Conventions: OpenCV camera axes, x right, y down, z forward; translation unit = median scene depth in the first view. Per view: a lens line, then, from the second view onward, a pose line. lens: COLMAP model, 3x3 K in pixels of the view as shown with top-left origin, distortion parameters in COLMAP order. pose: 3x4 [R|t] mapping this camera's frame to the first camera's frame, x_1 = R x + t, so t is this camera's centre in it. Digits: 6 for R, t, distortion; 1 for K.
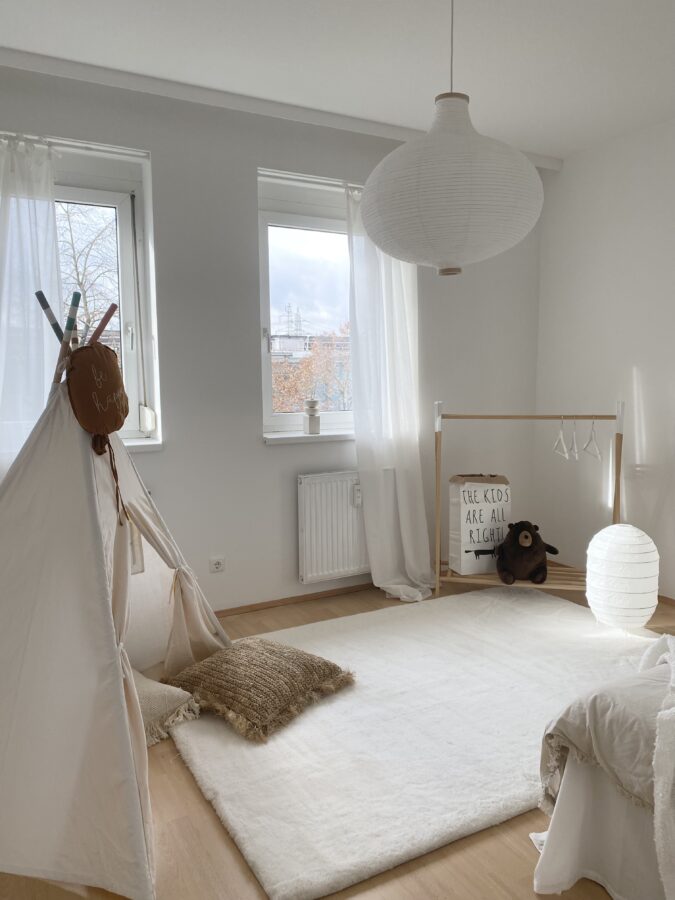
lens RADIAL K [[678.4, 0, 338.1], [0, 678.4, 448.4], [0, 0, 1]] dist [0.011141, -0.010103]
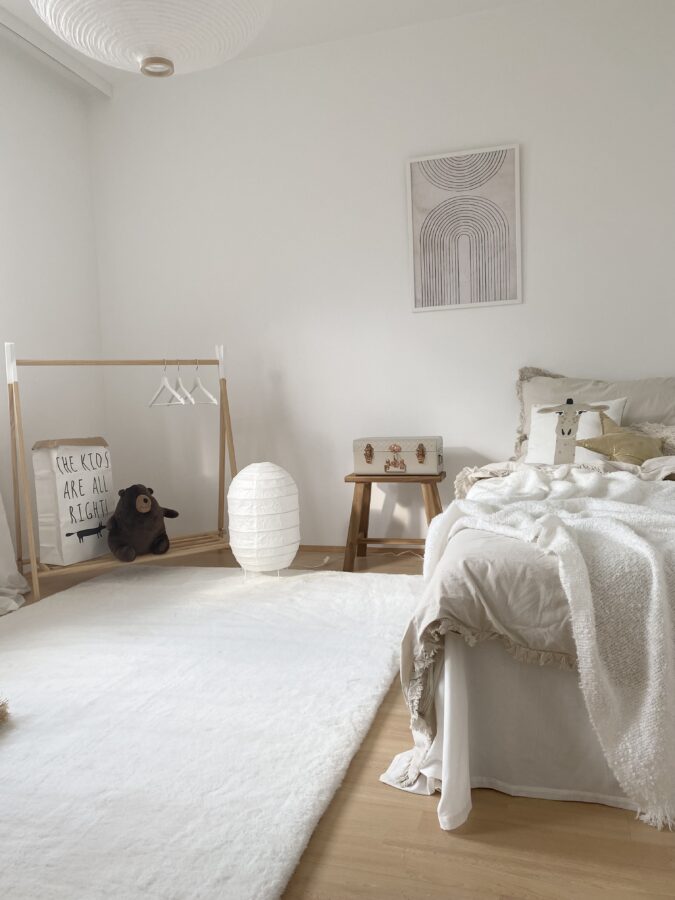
lens RADIAL K [[678.4, 0, 337.9], [0, 678.4, 451.1], [0, 0, 1]] dist [0.011141, -0.010103]
pose [[0.715332, -0.078532, 0.694357, -0.130334], [0.109041, 0.994037, 0.000092, 0.093501], [-0.690224, 0.075648, 0.719630, 0.219378]]
